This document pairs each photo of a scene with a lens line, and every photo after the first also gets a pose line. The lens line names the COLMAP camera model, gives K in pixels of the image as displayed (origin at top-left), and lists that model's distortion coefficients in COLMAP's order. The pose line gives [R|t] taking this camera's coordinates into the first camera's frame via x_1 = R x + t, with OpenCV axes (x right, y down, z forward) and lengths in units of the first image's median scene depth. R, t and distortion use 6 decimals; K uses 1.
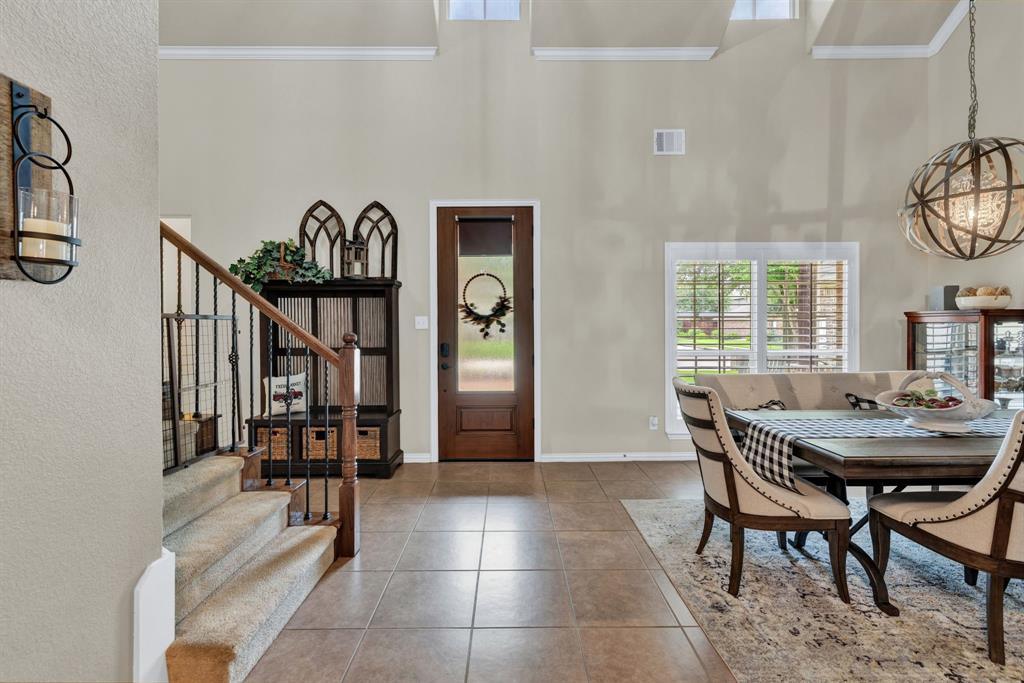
lens RADIAL K [[450.0, 0, 513.5], [0, 450.0, 333.4], [0, 0, 1]] dist [-0.000687, 0.000025]
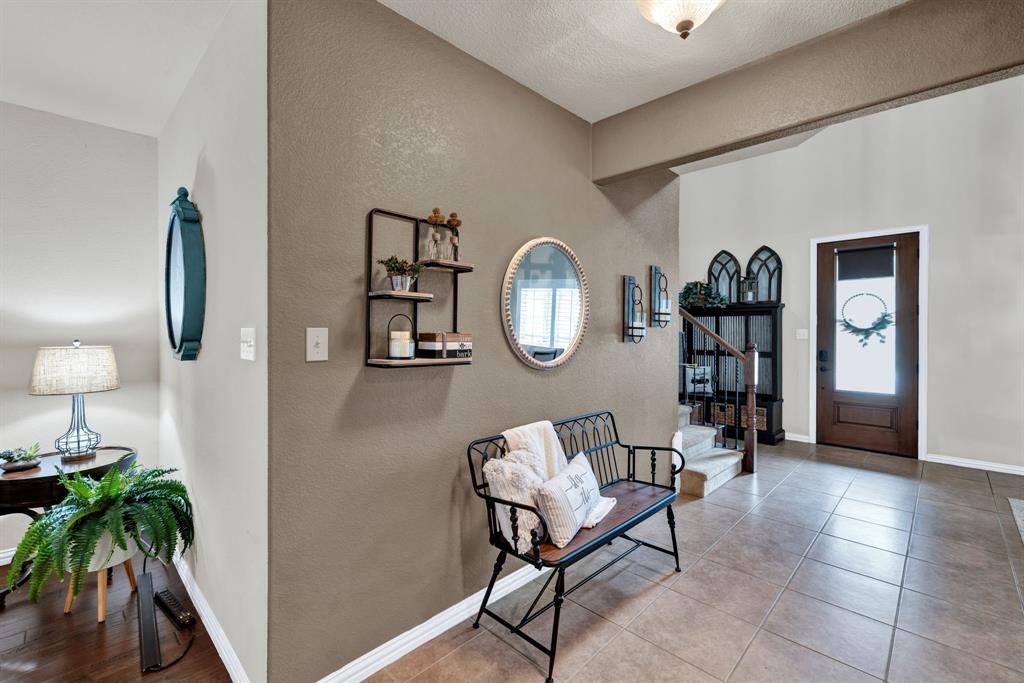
lens RADIAL K [[443.2, 0, 512.8], [0, 443.2, 330.3], [0, 0, 1]] dist [0.000257, 0.000046]
pose [[0.707738, 0.007503, -0.706435, 0.111885], [-0.013587, 0.999903, -0.002993, -0.019515], [0.706345, 0.011716, 0.707771, -0.510085]]
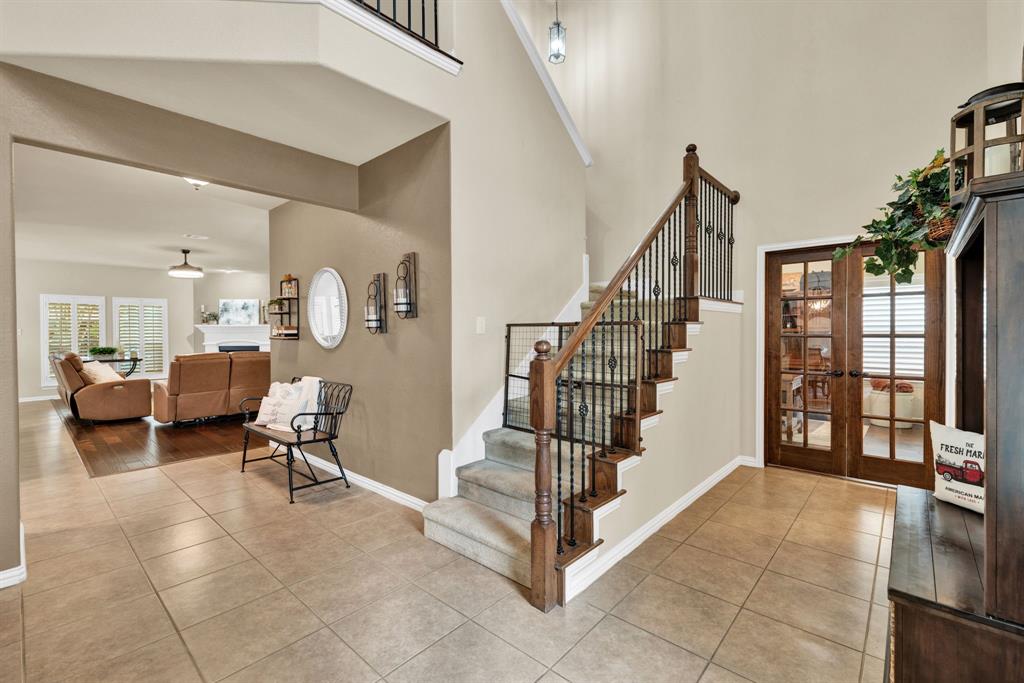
lens RADIAL K [[443.2, 0, 512.8], [0, 443.2, 330.3], [0, 0, 1]] dist [0.000257, 0.000046]
pose [[-0.675873, 0.009119, -0.736961, 0.165608], [0.001147, 0.999935, 0.011321, -0.019152], [0.737017, 0.006806, -0.675840, 0.918851]]
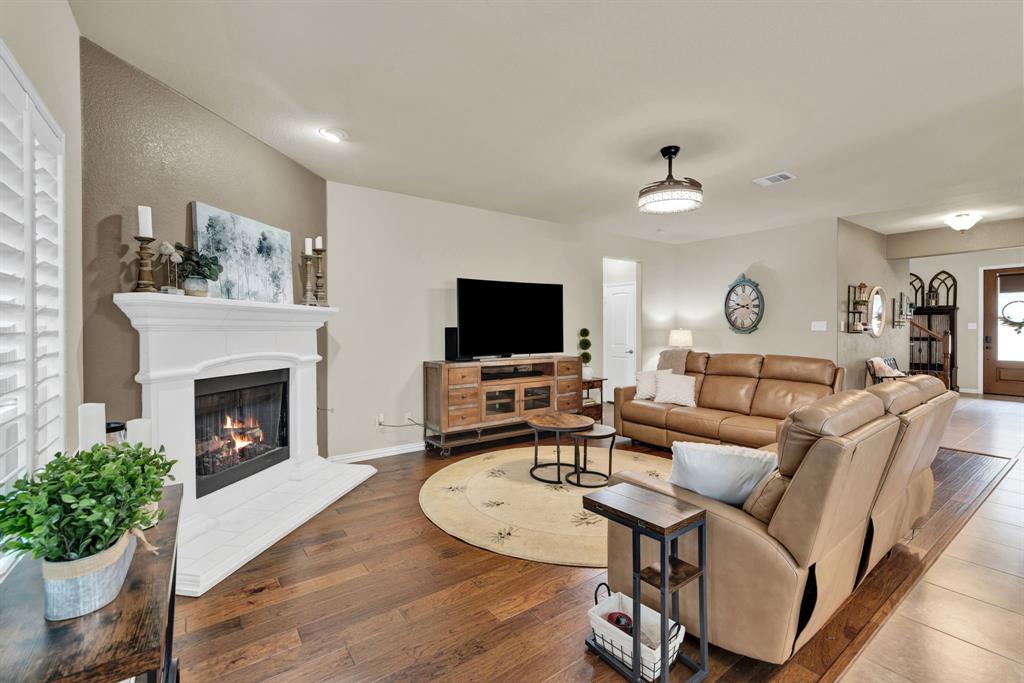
lens RADIAL K [[443.2, 0, 512.8], [0, 443.2, 330.3], [0, 0, 1]] dist [0.000257, 0.000046]
pose [[0.578129, 0.008338, -0.815903, 0.244951], [-0.011467, 0.999932, 0.002094, 0.016069], [0.815865, 0.008145, 0.578185, -1.951711]]
